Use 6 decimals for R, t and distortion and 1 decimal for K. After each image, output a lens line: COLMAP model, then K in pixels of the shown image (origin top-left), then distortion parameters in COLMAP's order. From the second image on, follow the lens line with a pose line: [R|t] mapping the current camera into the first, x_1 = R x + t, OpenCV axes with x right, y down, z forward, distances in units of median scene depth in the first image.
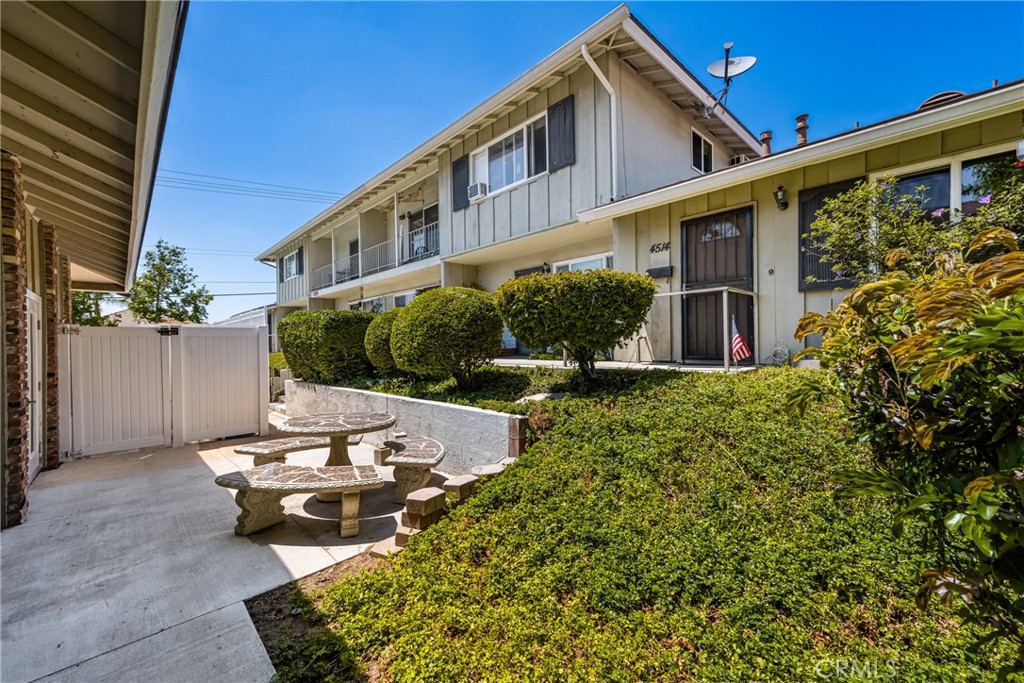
lens RADIAL K [[413.6, 0, 512.0], [0, 413.6, 341.5], [0, 0, 1]] dist [0.000069, -0.000452]
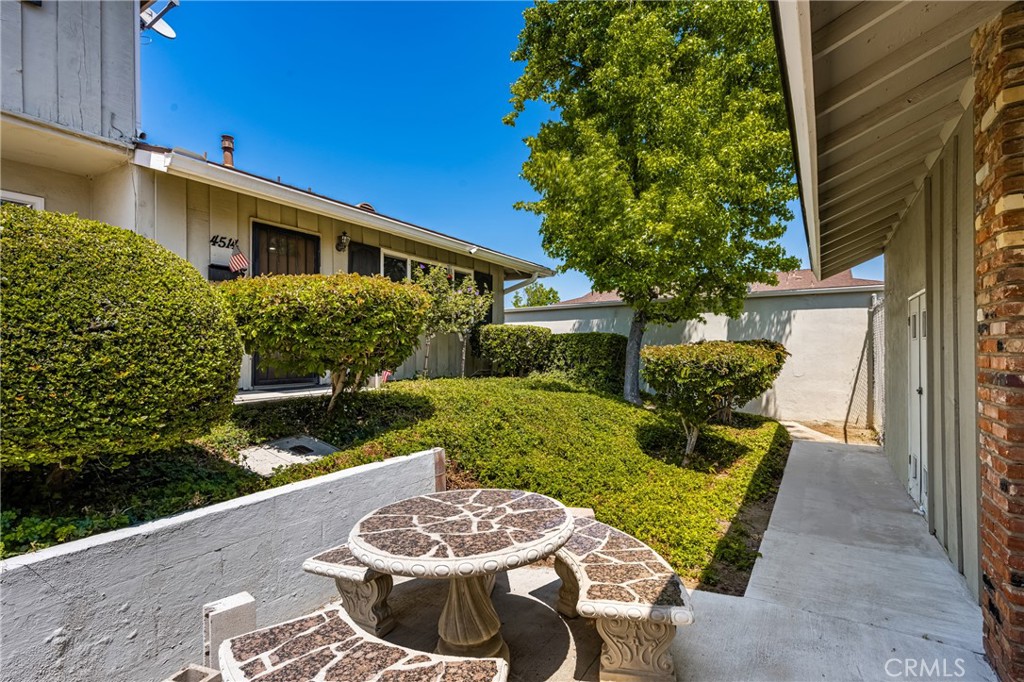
lens RADIAL K [[496.2, 0, 512.0], [0, 496.2, 341.0], [0, 0, 1]] dist [-0.001962, -0.000110]
pose [[-0.252113, 0.041942, 0.966789, -0.701887], [0.011366, 0.999120, -0.040381, 0.000058], [-0.967631, 0.000808, -0.252368, 0.753385]]
